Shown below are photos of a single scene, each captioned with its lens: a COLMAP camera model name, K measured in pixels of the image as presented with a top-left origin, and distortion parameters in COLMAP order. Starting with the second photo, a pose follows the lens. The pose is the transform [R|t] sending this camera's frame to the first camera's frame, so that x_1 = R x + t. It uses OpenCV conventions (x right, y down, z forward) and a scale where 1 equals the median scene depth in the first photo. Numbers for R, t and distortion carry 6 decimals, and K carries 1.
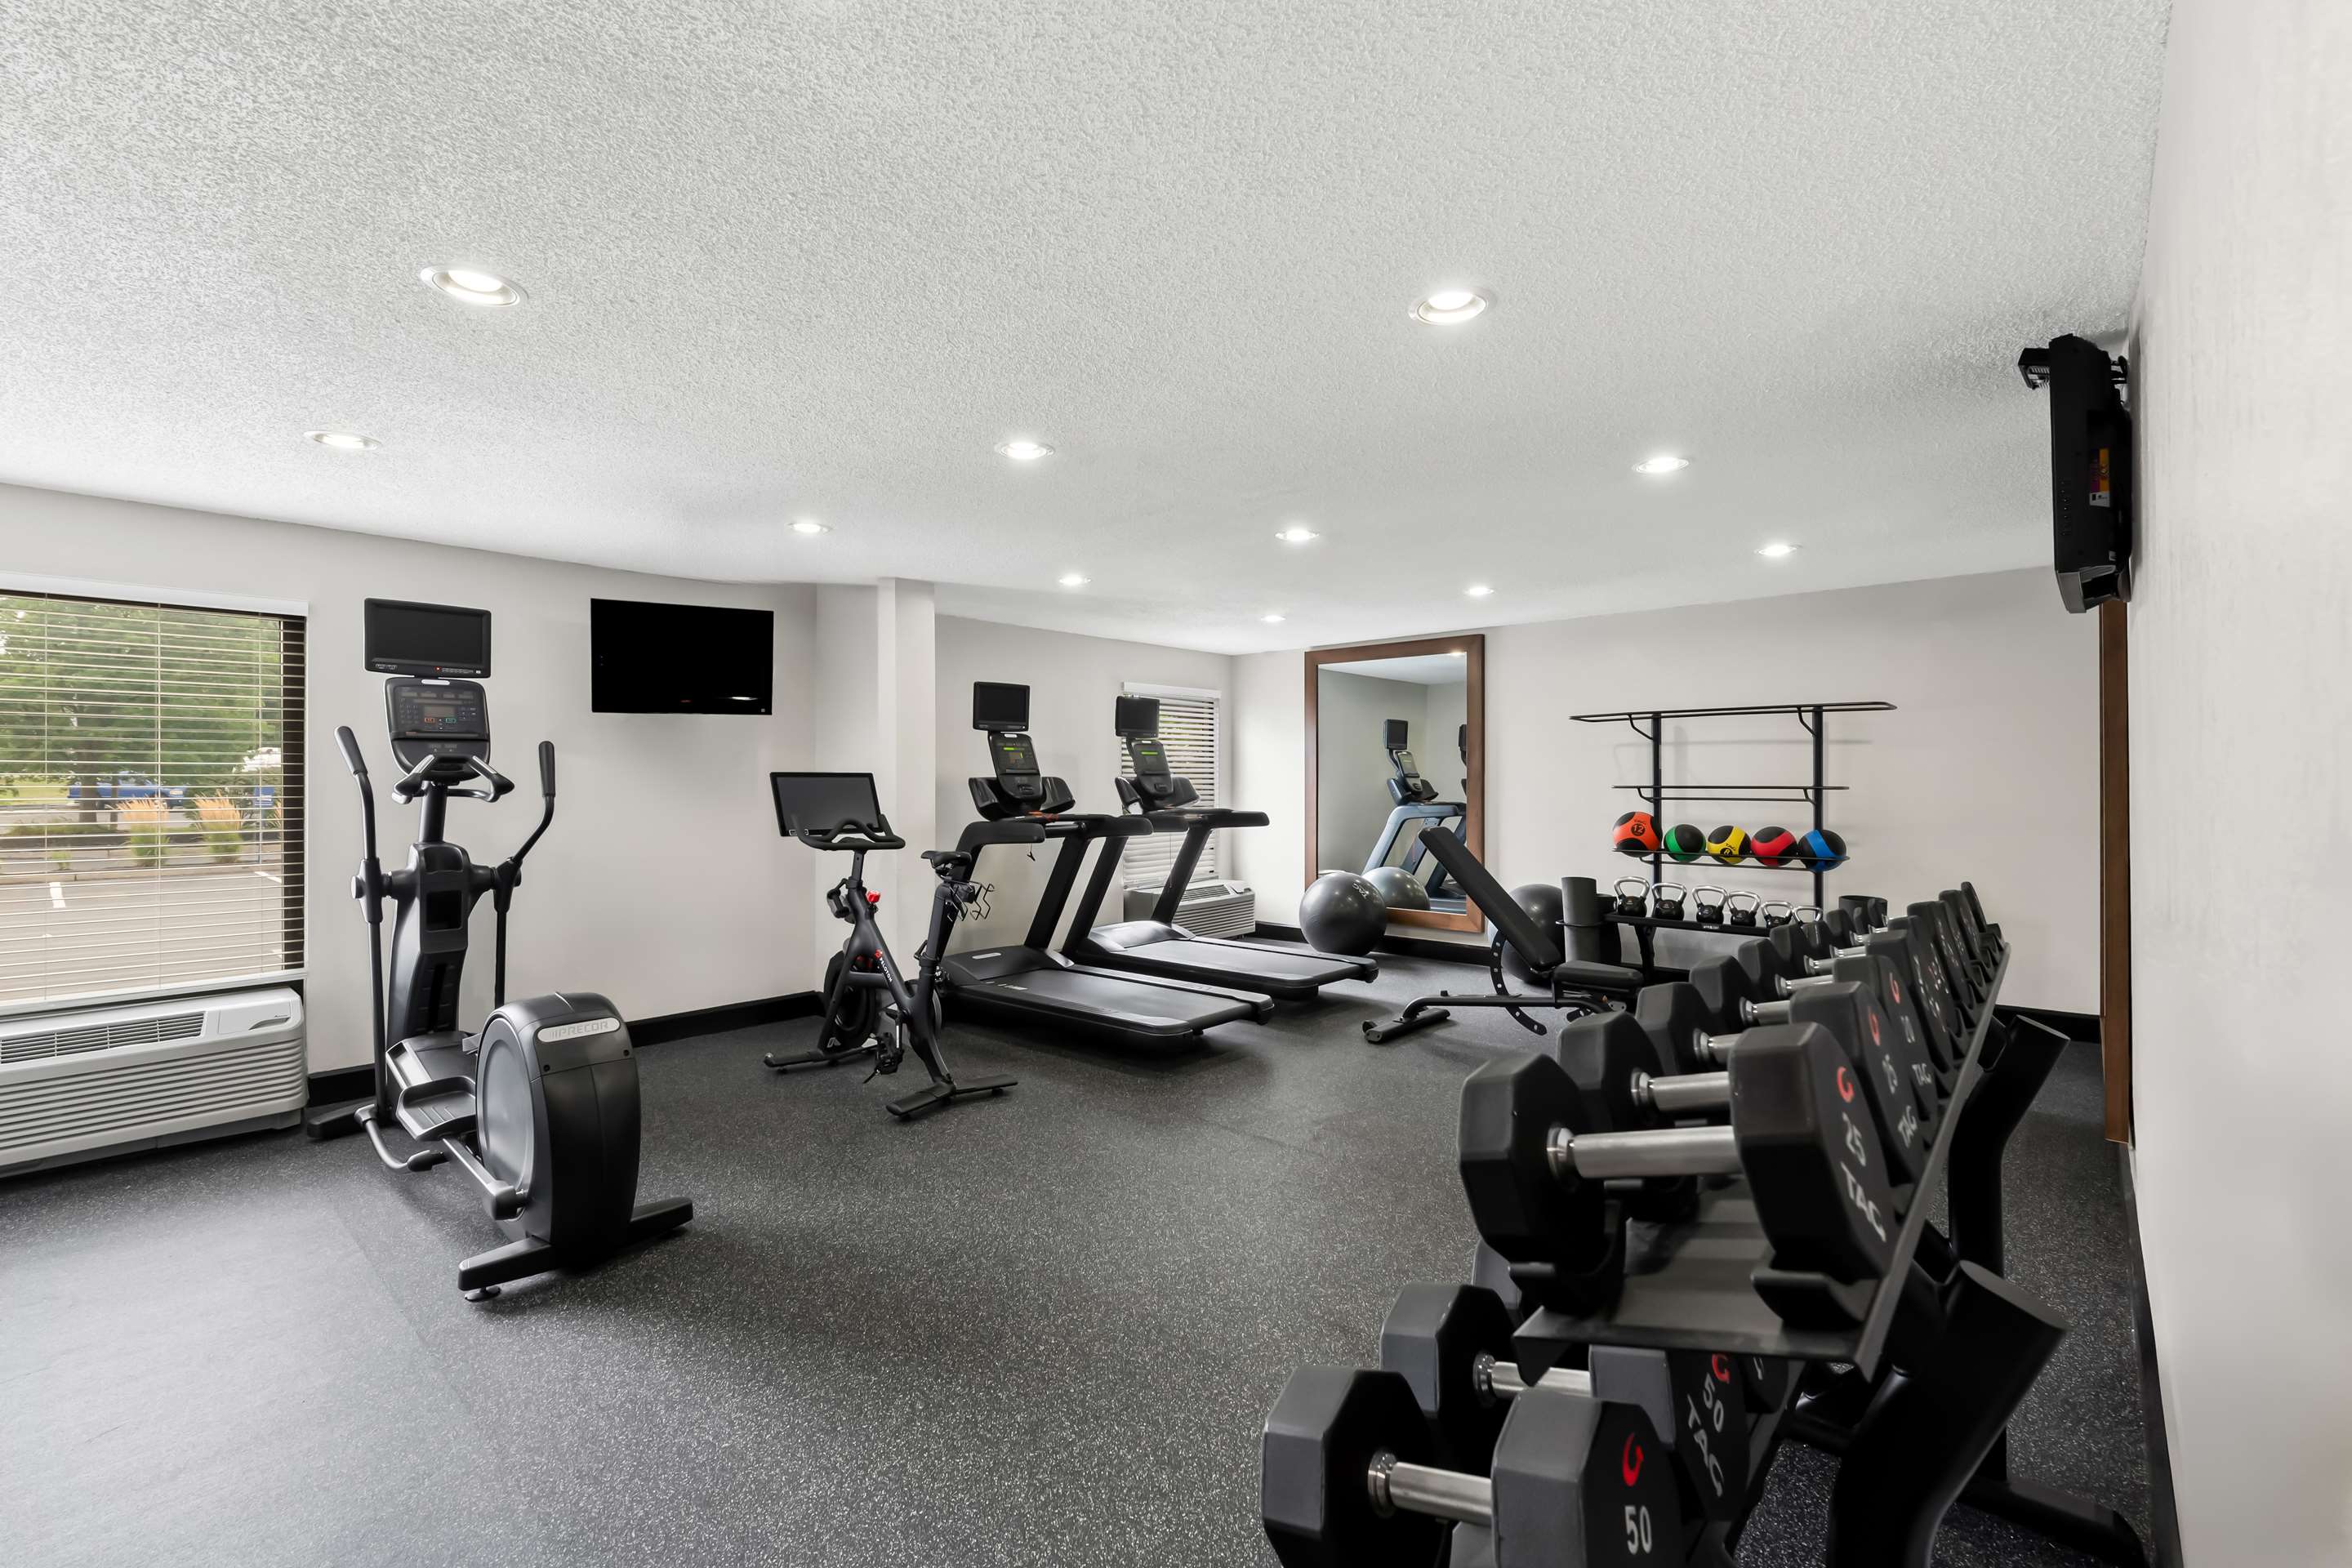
lens RADIAL K [[1003.8, 0, 1176.0], [0, 1003.8, 784.0], [0, 0, 1]] dist [-0.001550, -0.000102]
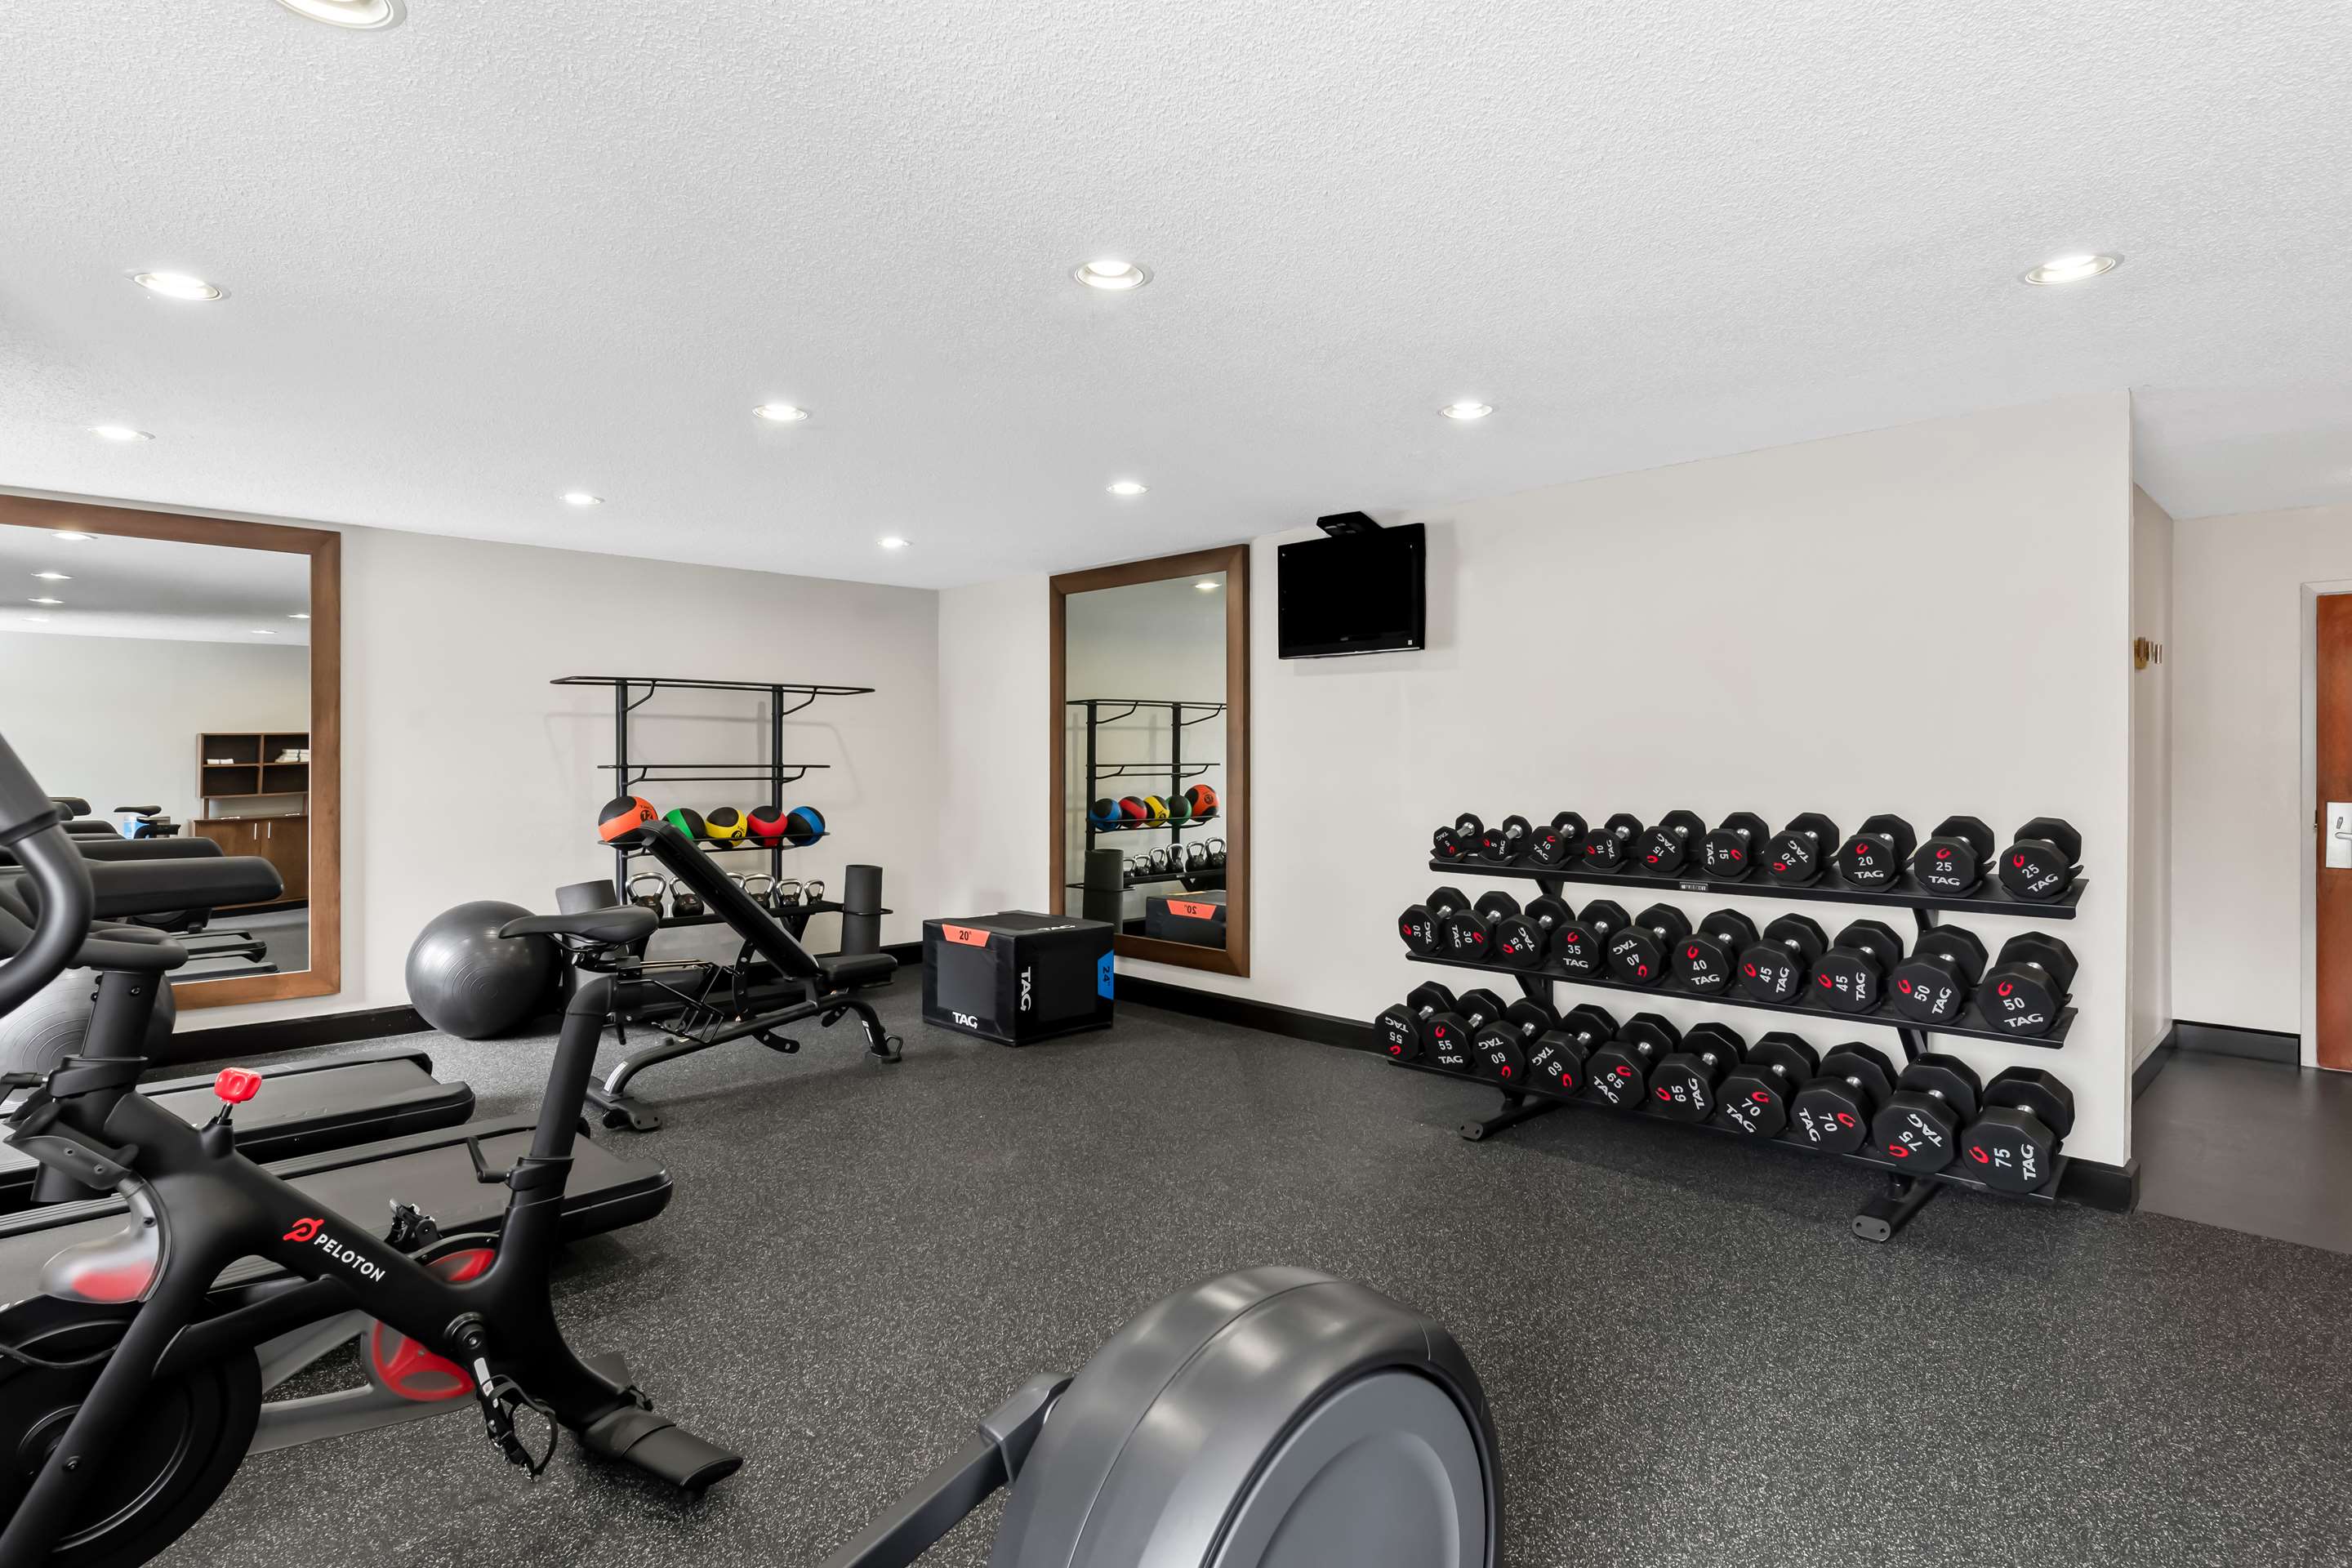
lens RADIAL K [[1205.0, 0, 1176.0], [0, 1205.0, 784.0], [0, 0, 1]] dist [0.003051, 0.000188]
pose [[0.072760, -0.022766, 0.997090, -0.567110], [0.004244, 0.999737, 0.022517, -0.003985], [-0.997340, 0.002593, 0.072837, 0.520425]]
